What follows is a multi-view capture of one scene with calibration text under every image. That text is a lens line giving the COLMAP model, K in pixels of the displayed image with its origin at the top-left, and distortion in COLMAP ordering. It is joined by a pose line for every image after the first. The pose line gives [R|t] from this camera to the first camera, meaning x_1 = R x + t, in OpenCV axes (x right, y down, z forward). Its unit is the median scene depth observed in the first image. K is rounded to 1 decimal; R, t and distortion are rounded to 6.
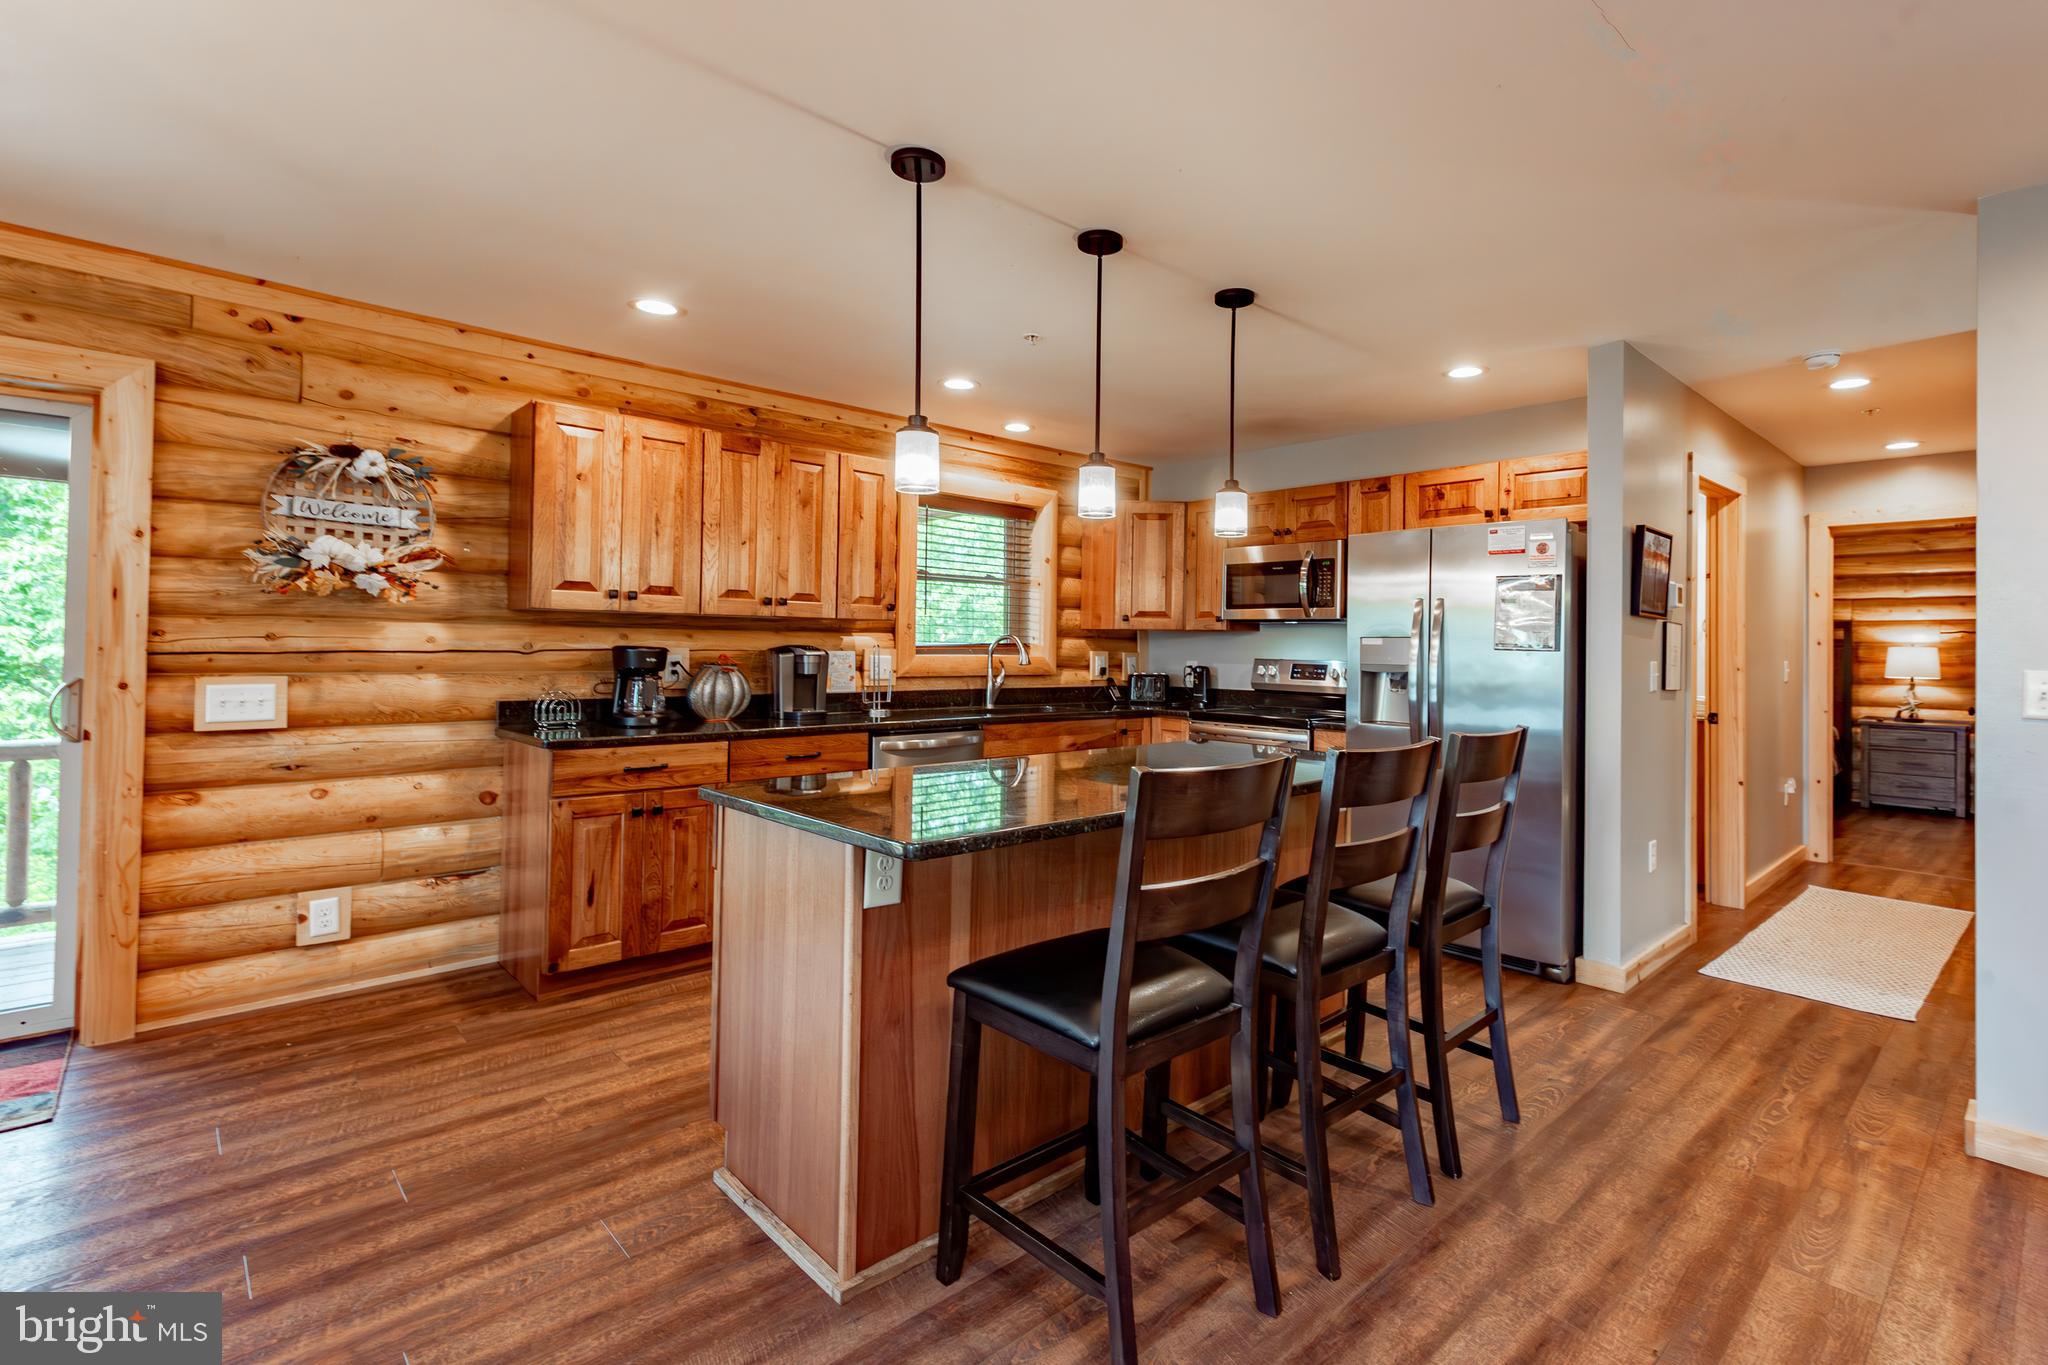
lens RADIAL K [[955.3, 0, 1112.6], [0, 955.3, 635.9], [0, 0, 1]] dist [0.007738, -0.001471]
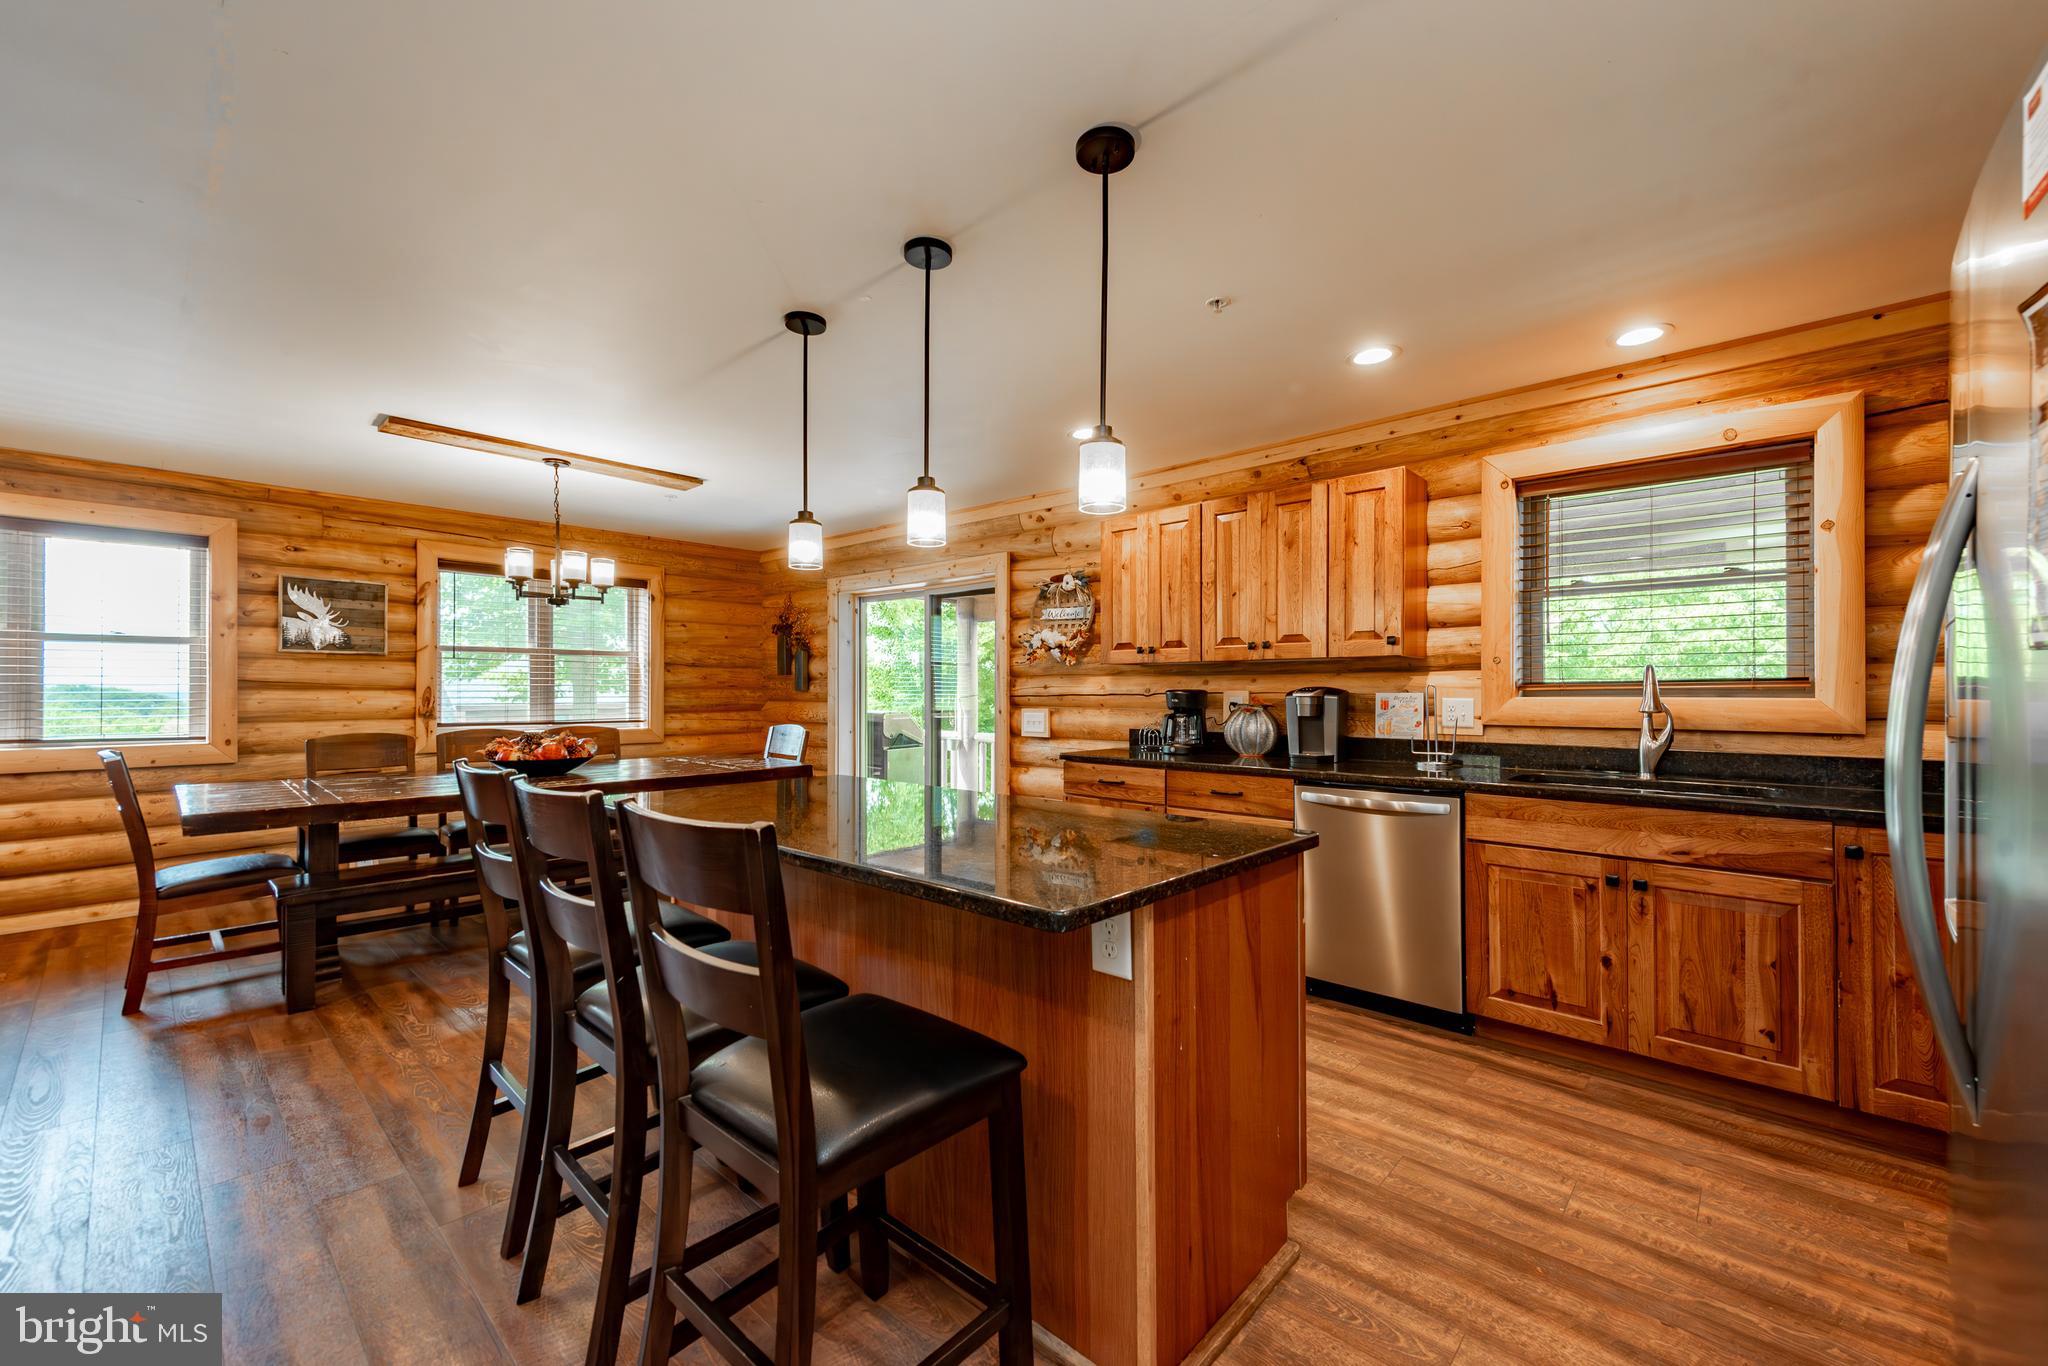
lens RADIAL K [[810.6, 0, 1032.1], [0, 810.6, 690.4], [0, 0, 1]] dist [0.000872, -0.000293]
pose [[0.047276, -0.015902, -0.998755, 0.579603], [0.013380, 0.999794, -0.015285, 0.026262], [0.998792, -0.012640, 0.047479, 0.793537]]
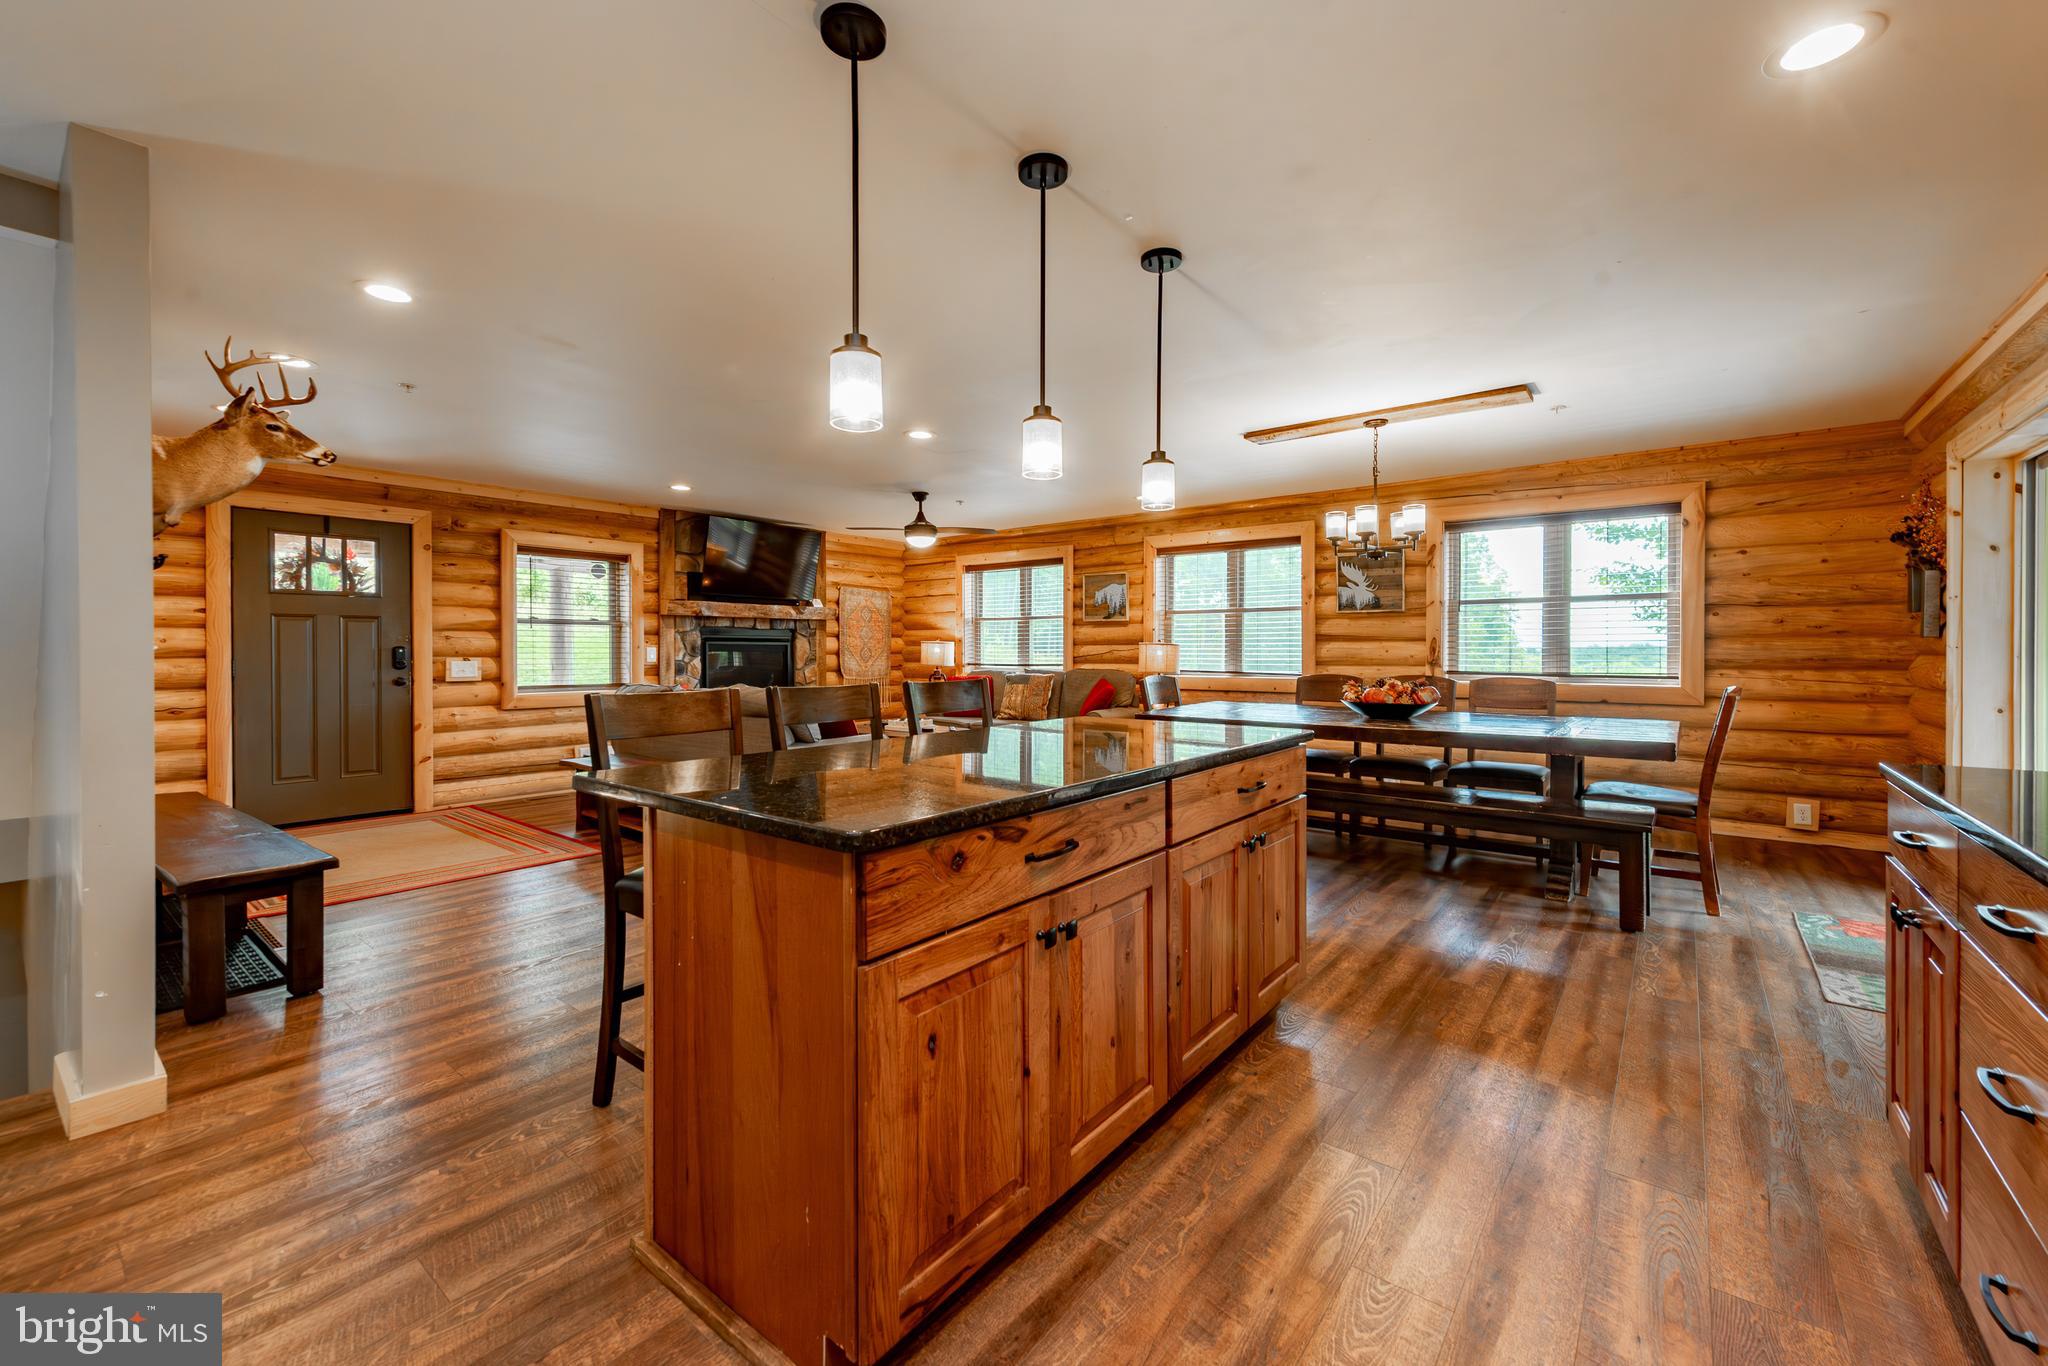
lens RADIAL K [[813.5, 0, 1048.6], [0, 813.5, 656.3], [0, 0, 1]] dist [0.015052, -0.005317]
pose [[-0.991642, -0.012660, -0.128399, 0.055281], [-0.011913, 0.999907, -0.006582, 0.040243], [0.128471, -0.004997, -0.991701, 1.318244]]
